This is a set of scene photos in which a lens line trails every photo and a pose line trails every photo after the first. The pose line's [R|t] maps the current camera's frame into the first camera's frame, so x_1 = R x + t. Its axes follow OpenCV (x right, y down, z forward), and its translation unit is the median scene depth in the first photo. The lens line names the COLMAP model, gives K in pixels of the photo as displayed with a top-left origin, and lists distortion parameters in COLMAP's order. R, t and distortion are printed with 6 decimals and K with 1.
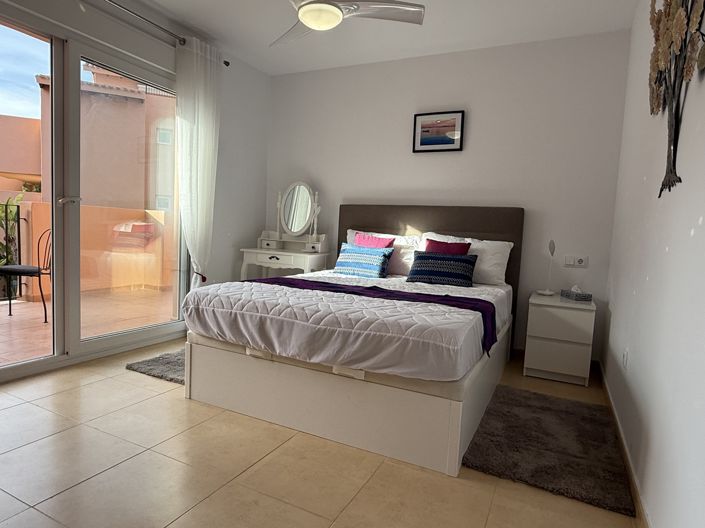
lens RADIAL K [[425.6, 0, 348.7], [0, 425.6, 268.2], [0, 0, 1]] dist [-0.002345, 0.001814]
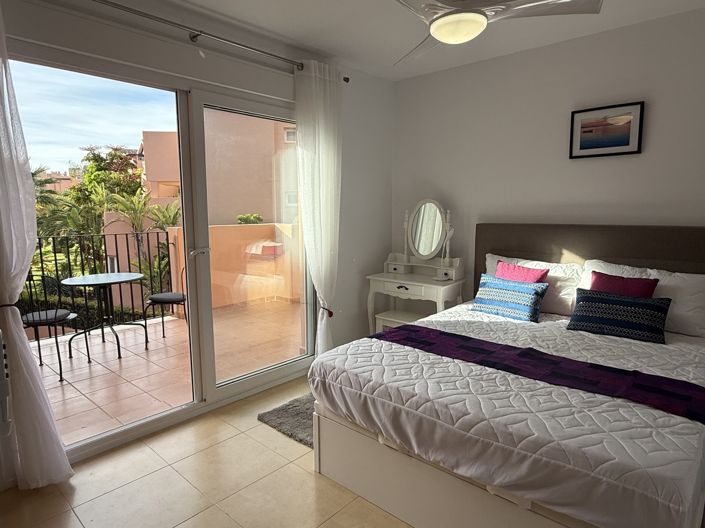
lens RADIAL K [[425.6, 0, 353.1], [0, 425.6, 265.8], [0, 0, 1]] dist [-0.002345, 0.001814]
pose [[0.961772, -0.017918, -0.273265, -0.031732], [0.029463, 0.998836, 0.038204, -0.126198], [0.272262, -0.044795, 0.961180, 0.112461]]
